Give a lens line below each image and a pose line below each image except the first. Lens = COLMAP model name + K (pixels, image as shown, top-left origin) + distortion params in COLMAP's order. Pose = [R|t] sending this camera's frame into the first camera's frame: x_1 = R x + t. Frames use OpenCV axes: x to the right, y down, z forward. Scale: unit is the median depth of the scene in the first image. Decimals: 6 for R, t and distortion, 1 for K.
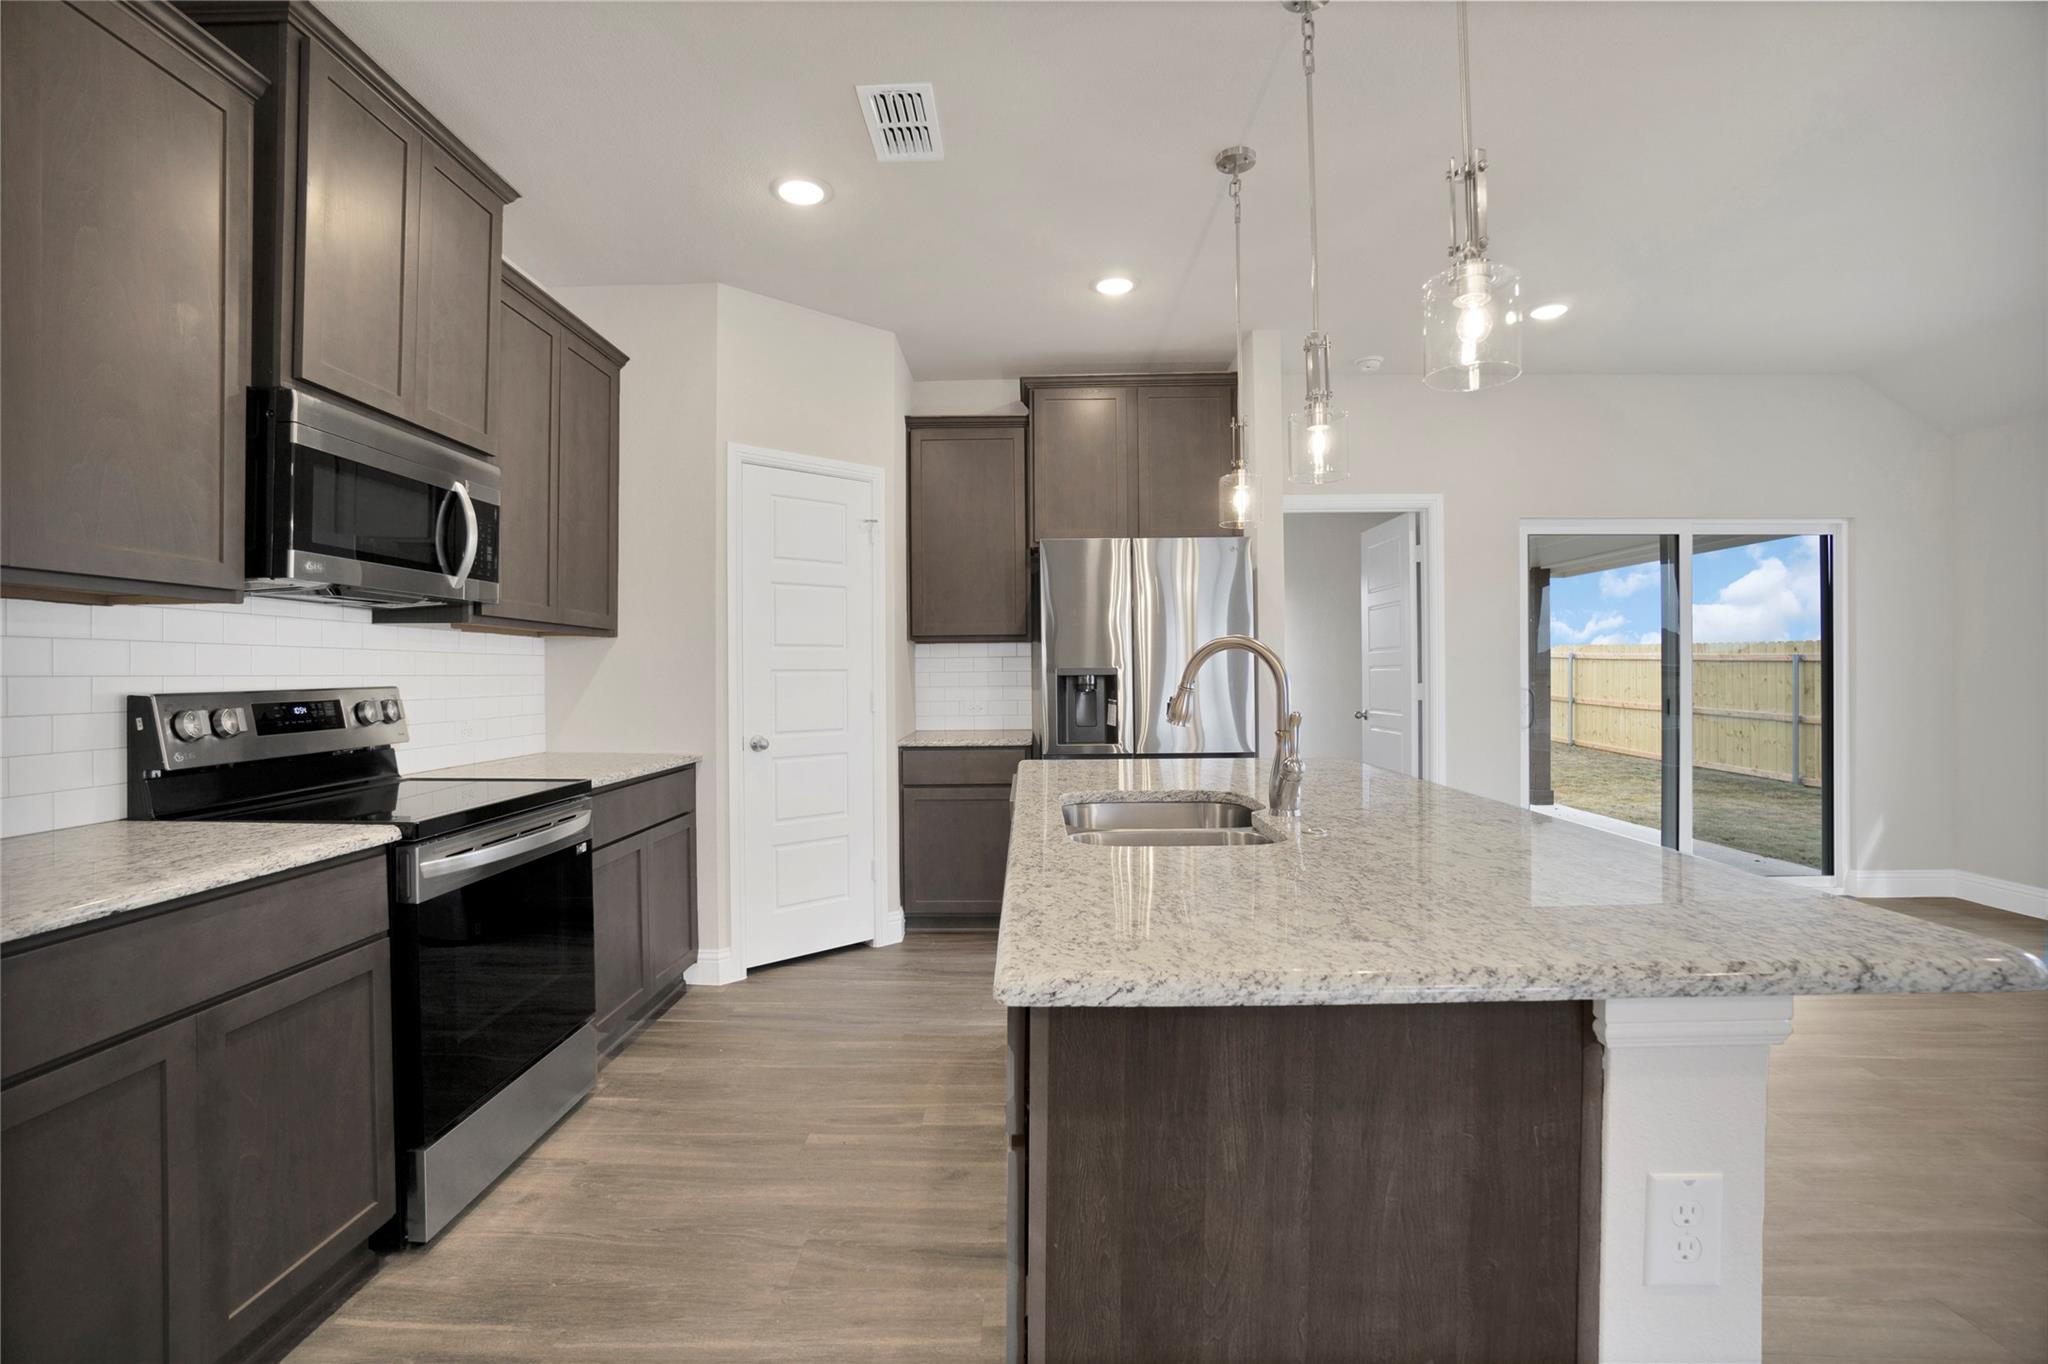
lens RADIAL K [[934.4, 0, 1008.0], [0, 934.4, 671.2], [0, 0, 1]] dist [-0.035103, 0.003496]
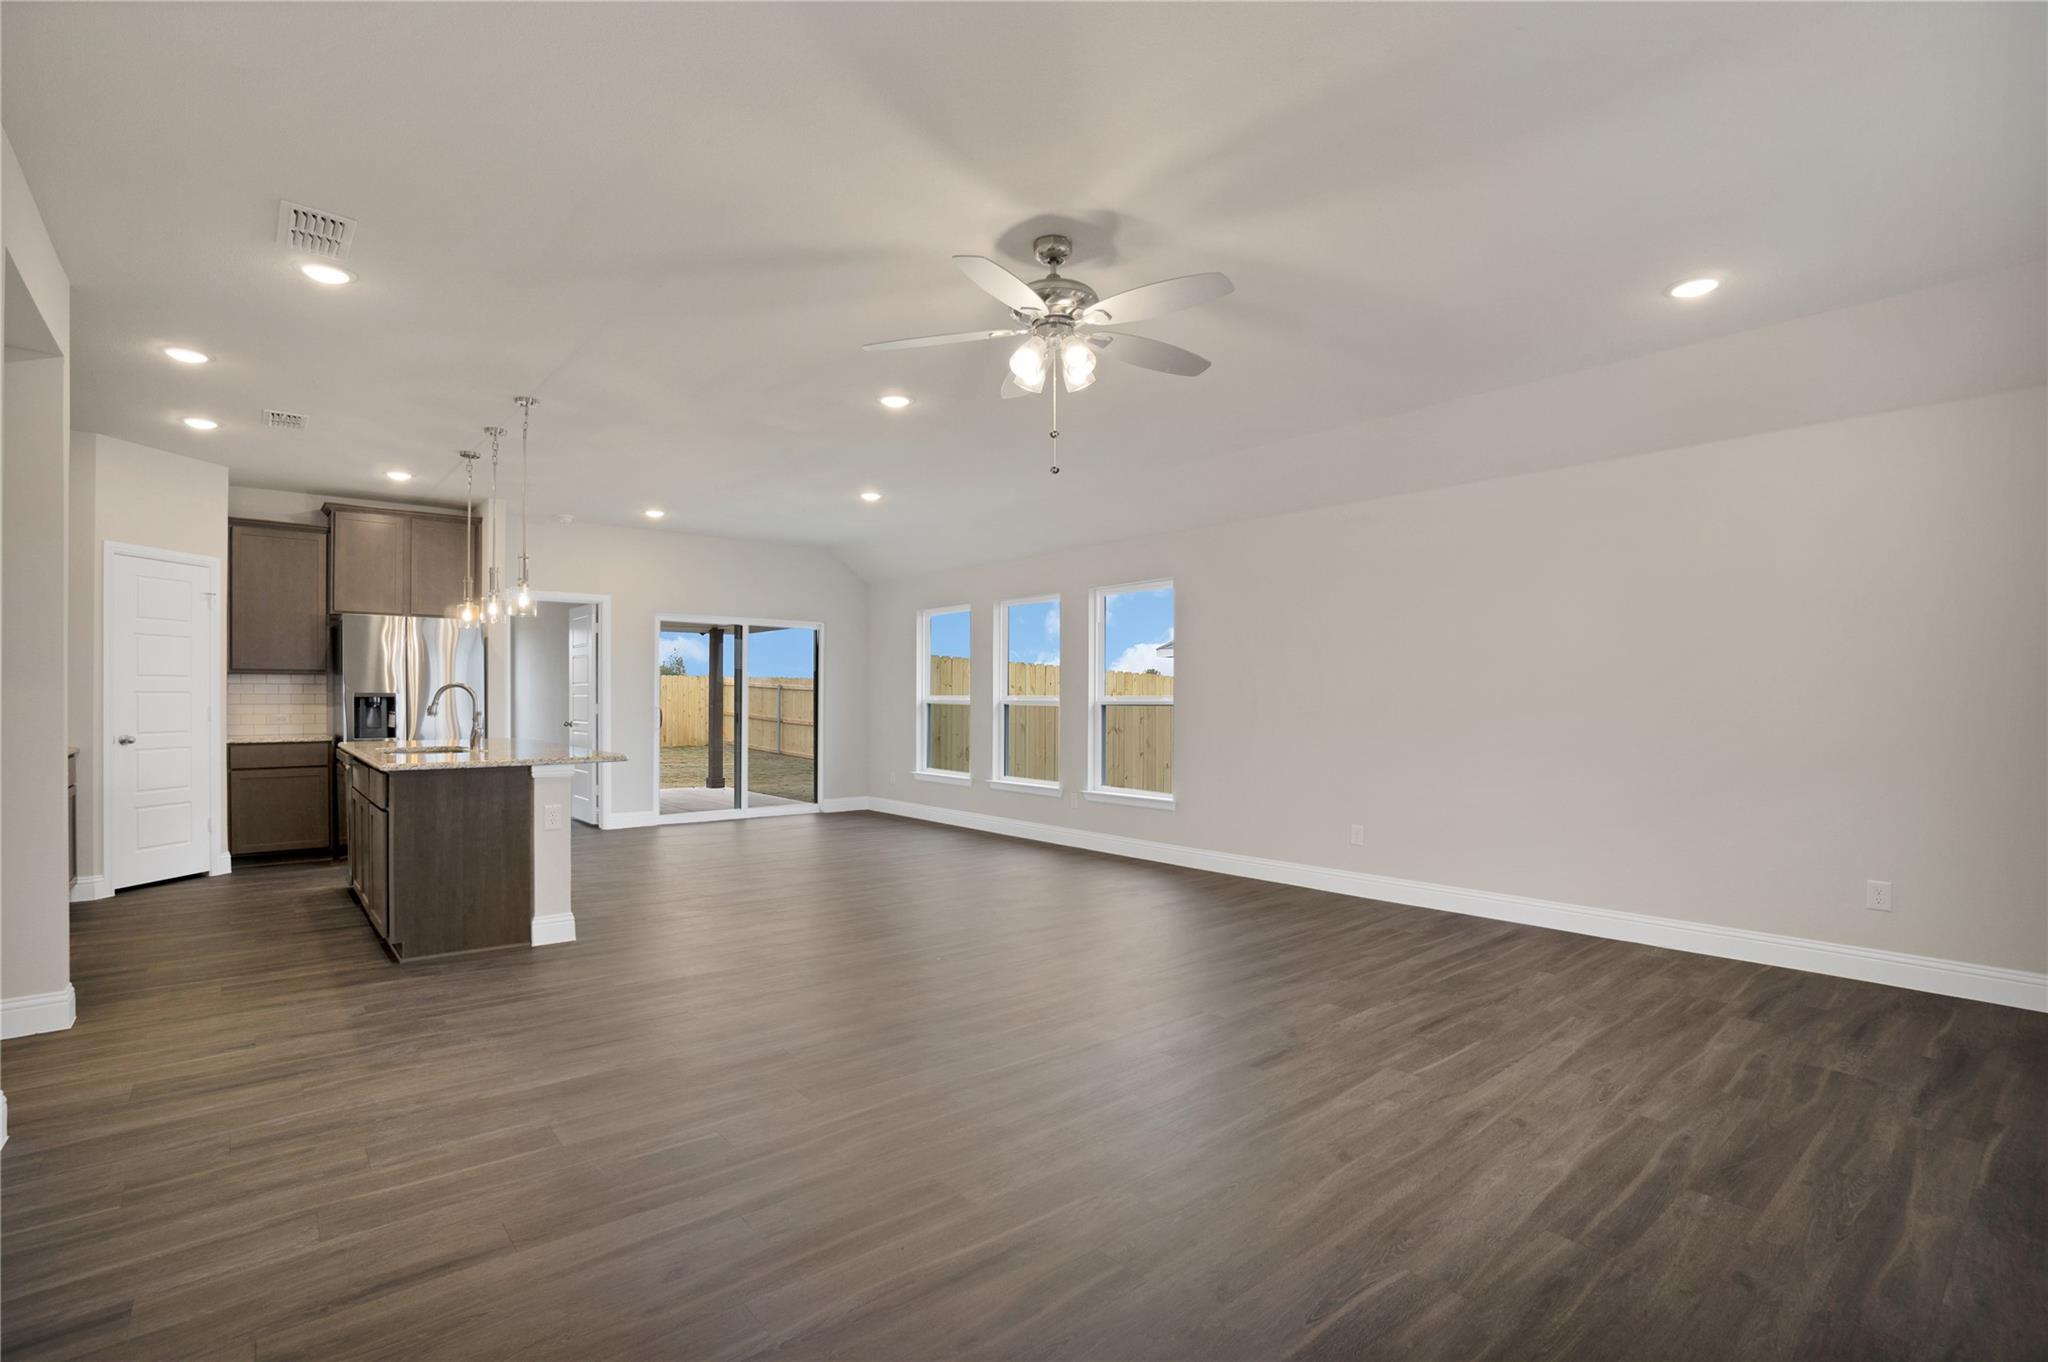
lens RADIAL K [[934.4, 0, 993.1], [0, 934.4, 703.1], [0, 0, 1]] dist [-0.035103, 0.003496]
pose [[0.754935, 0.006639, 0.655765, -0.150368], [-0.010820, 0.999939, 0.002333, -0.000833], [-0.655710, -0.008857, 0.754961, -0.913315]]
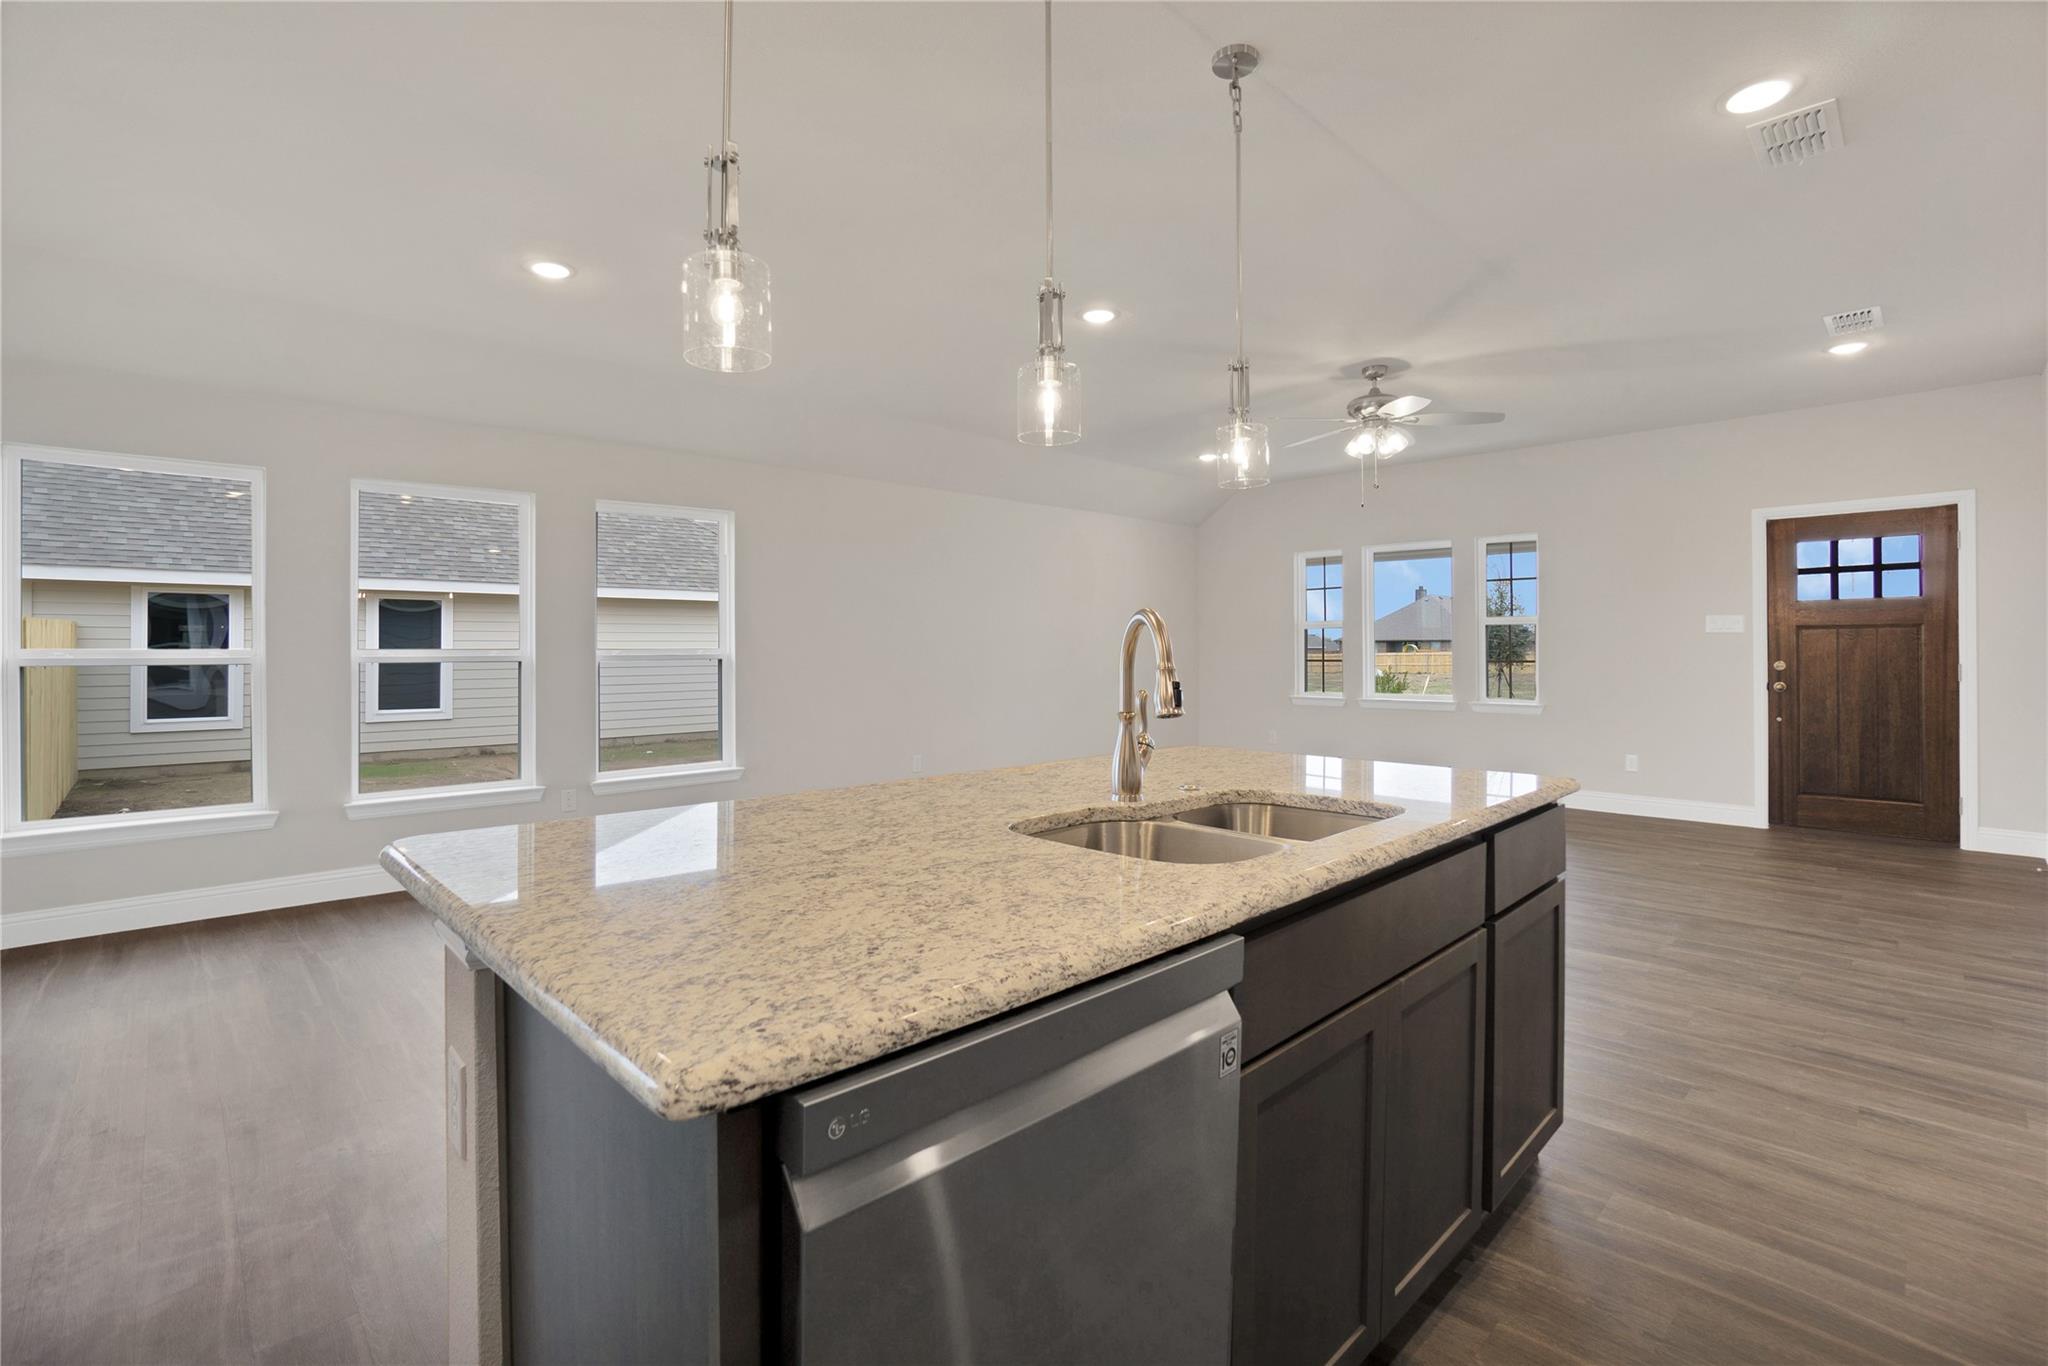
lens RADIAL K [[934.4, 0, 1001.8], [0, 934.4, 651.3], [0, 0, 1]] dist [-0.035103, 0.003496]
pose [[-0.713822, 0.009093, 0.700268, -0.129518], [0.007613, 0.999957, -0.005224, 0.005130], [-0.700285, 0.001602, -0.713861, 0.831643]]
